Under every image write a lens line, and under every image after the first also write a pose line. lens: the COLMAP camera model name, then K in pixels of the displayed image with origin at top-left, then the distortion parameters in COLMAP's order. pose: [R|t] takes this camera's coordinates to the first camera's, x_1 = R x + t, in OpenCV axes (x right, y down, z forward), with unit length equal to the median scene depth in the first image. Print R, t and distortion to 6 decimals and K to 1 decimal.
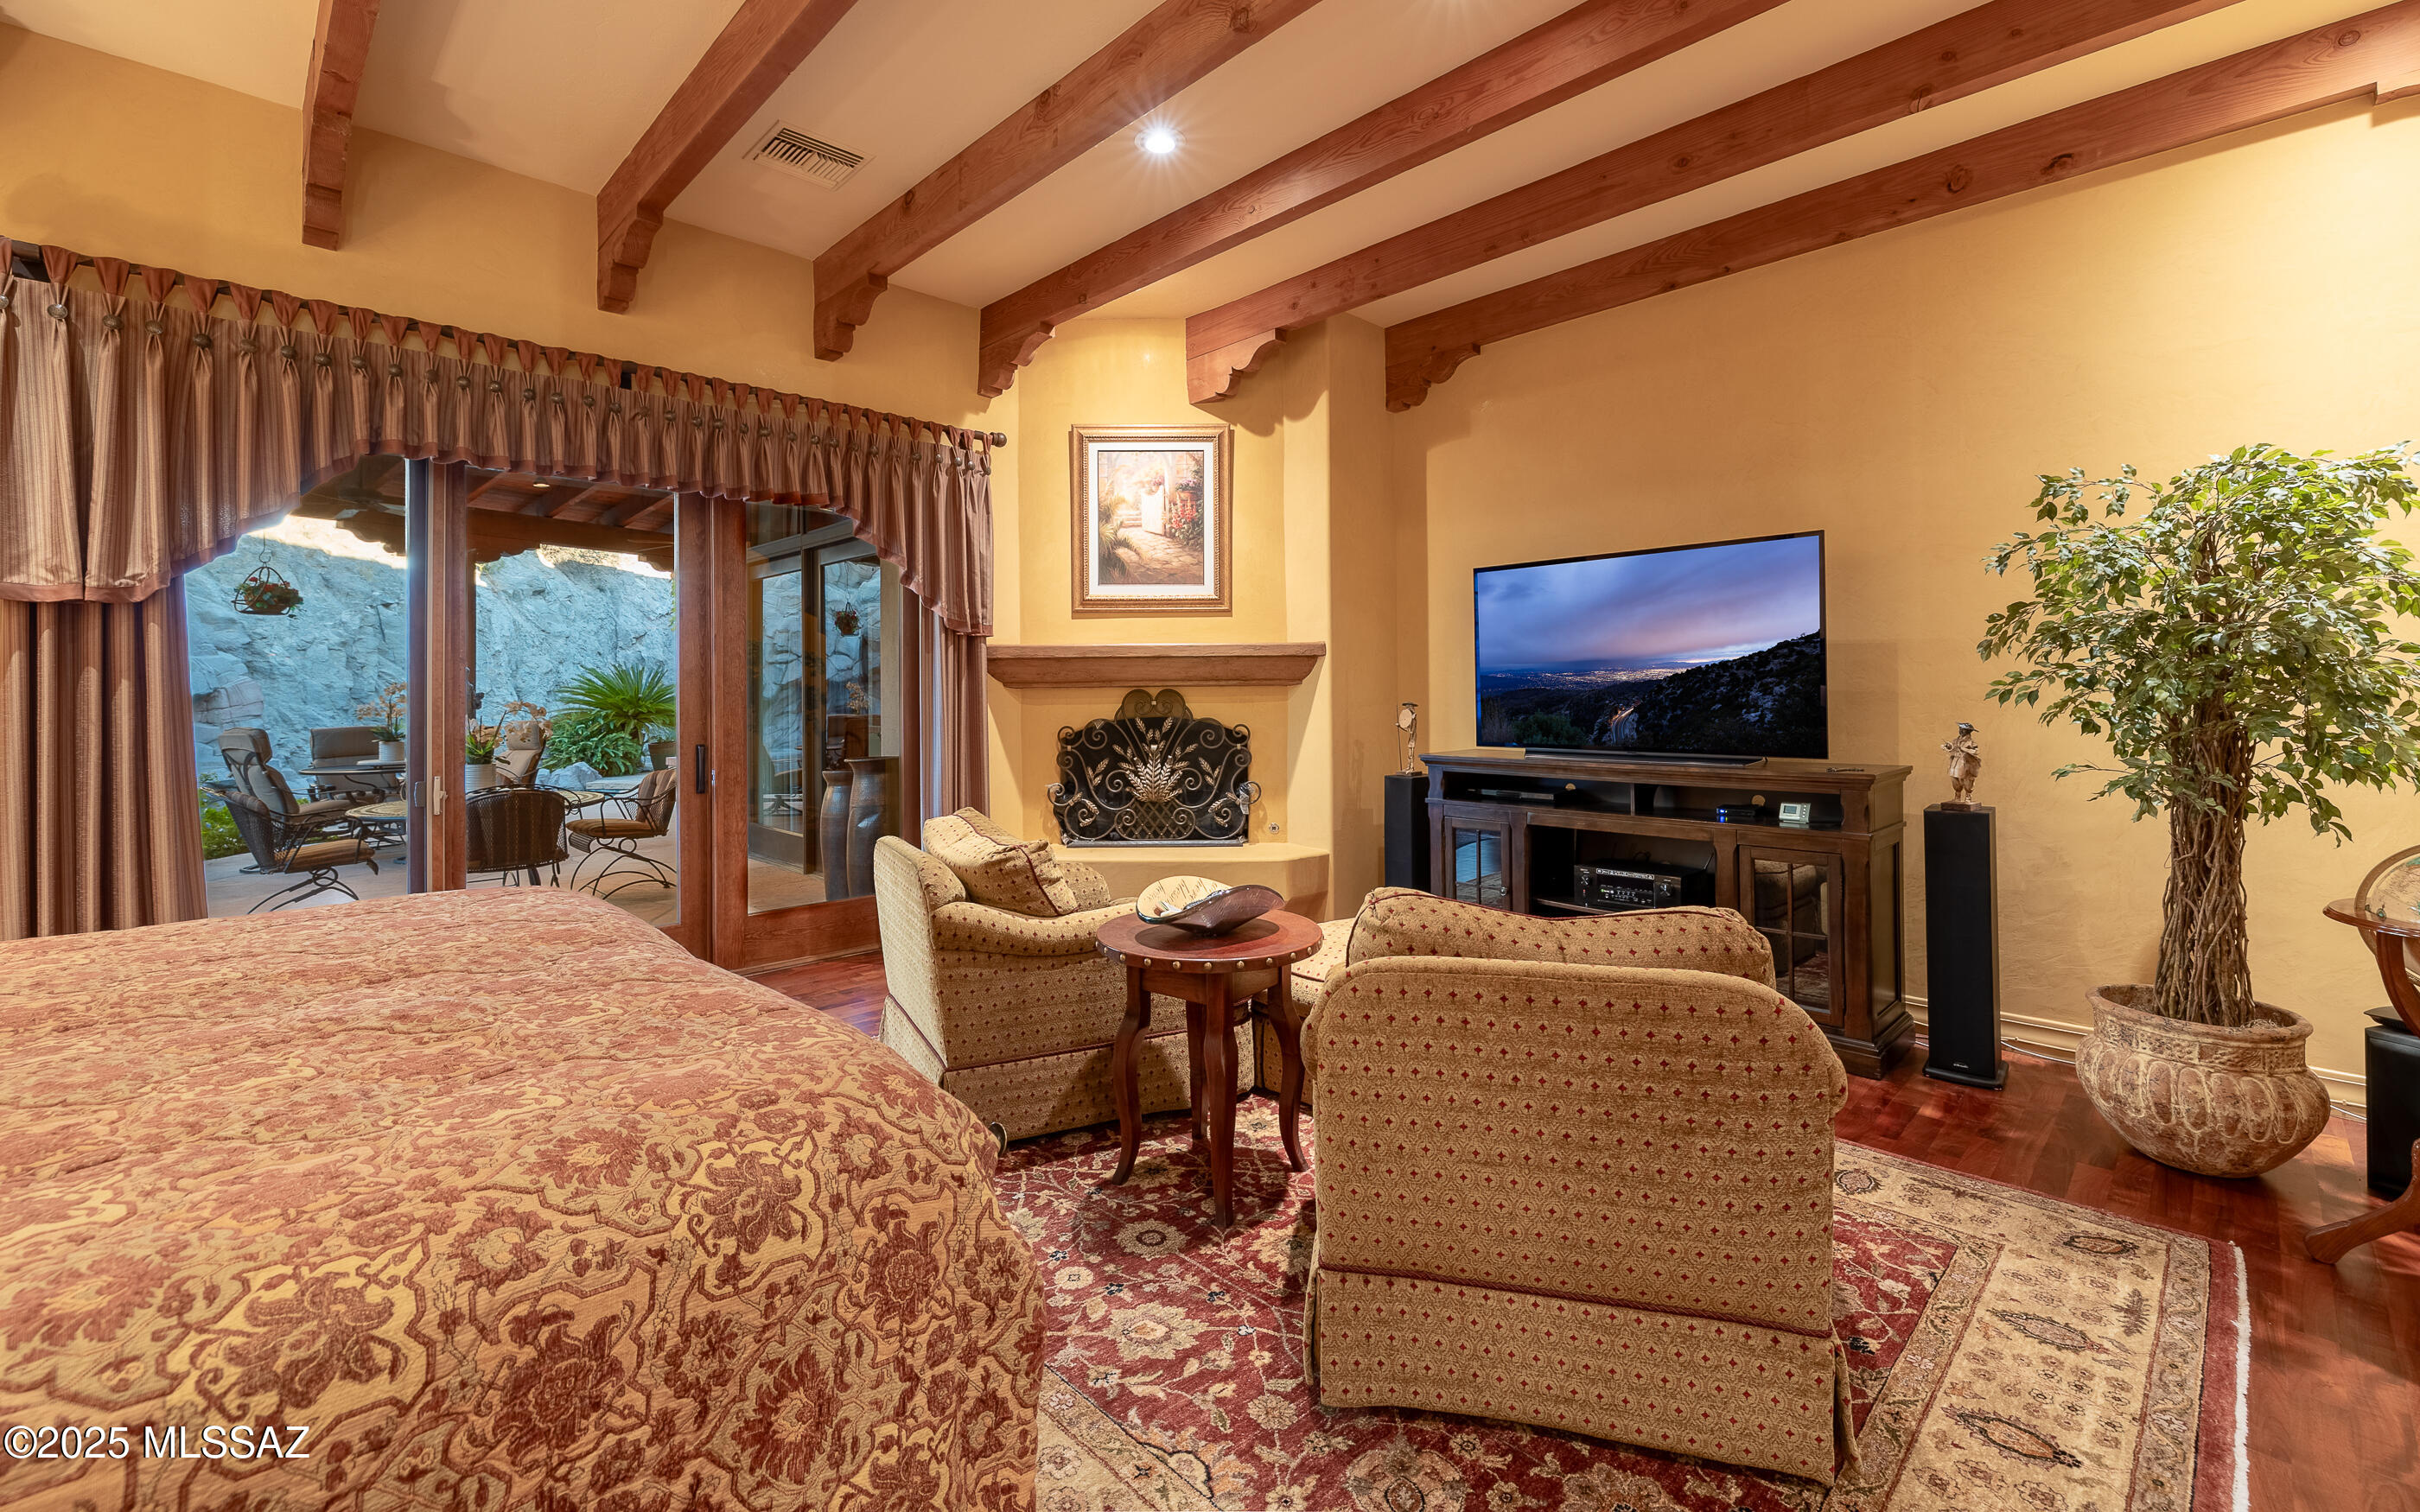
lens RADIAL K [[1012.6, 0, 1215.9], [0, 1012.6, 714.1], [0, 0, 1]] dist [0.000226, 0.000275]
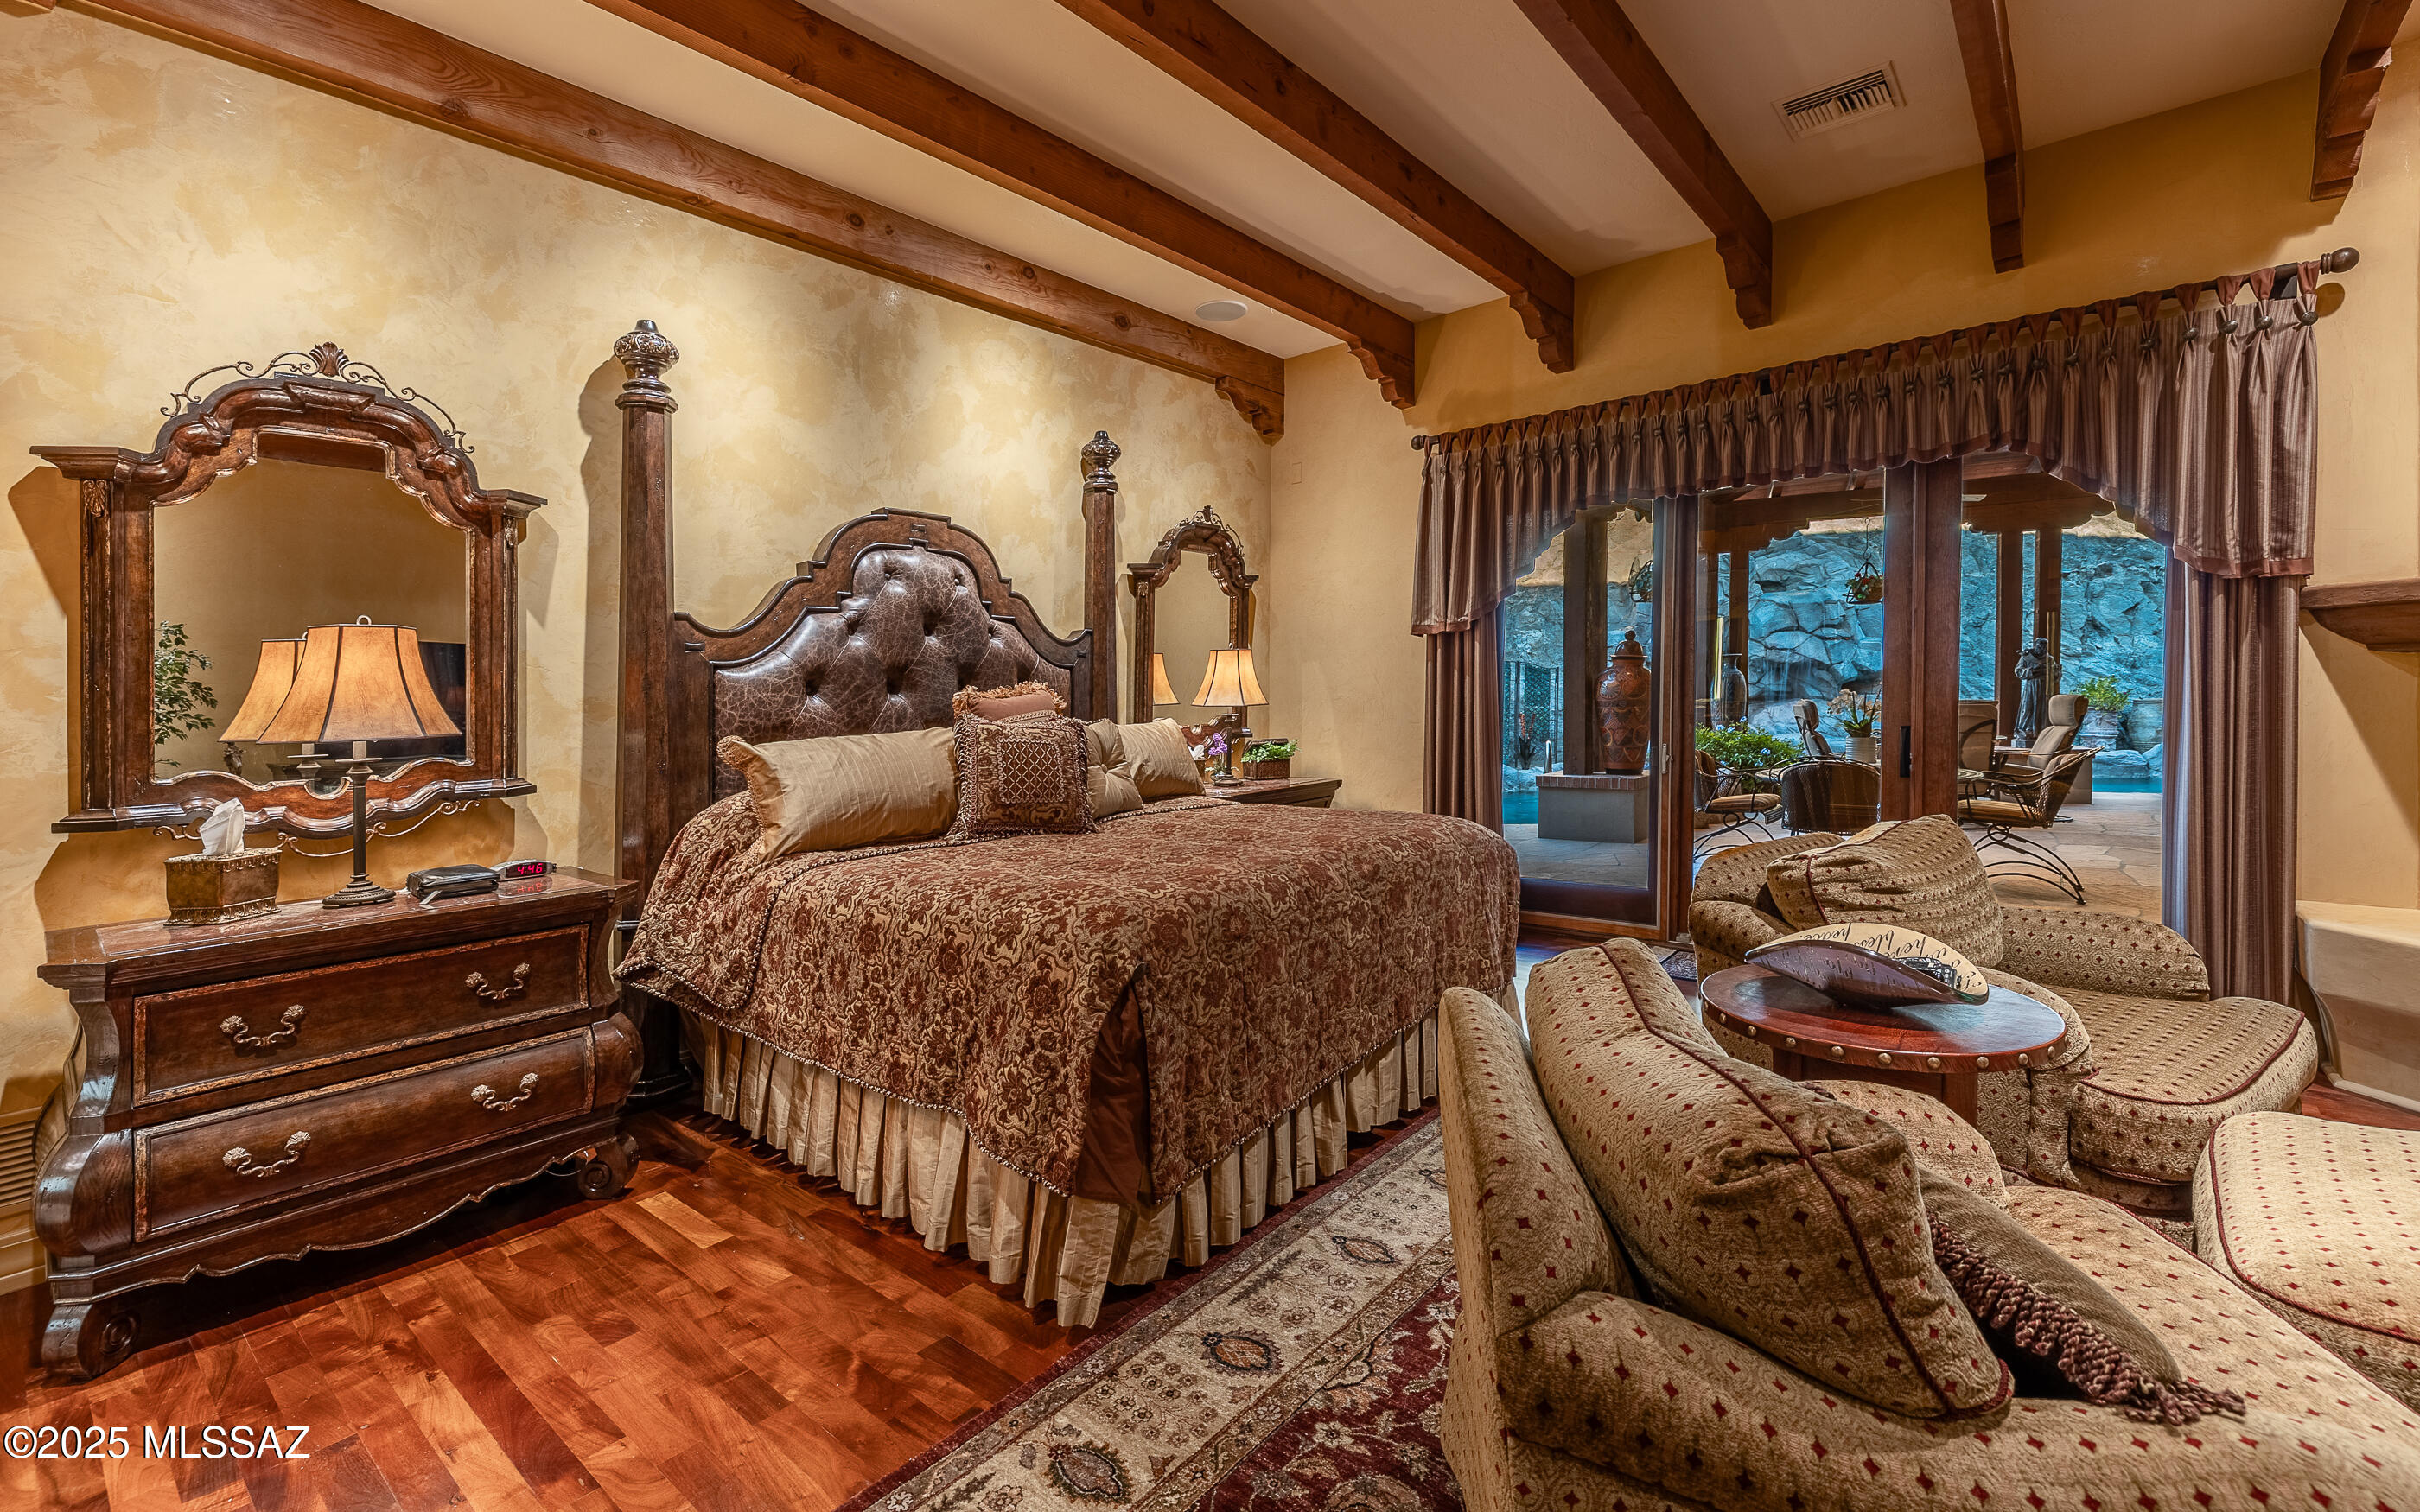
lens RADIAL K [[1050.3, 0, 1238.4], [0, 1050.3, 697.8], [0, 0, 1]] dist [-0.000293, -0.000039]
pose [[0.103873, 0.009919, -0.994541, 0.321582], [0.005976, 0.999926, 0.010597, -0.008126], [0.994573, -0.007044, 0.103806, 0.215055]]
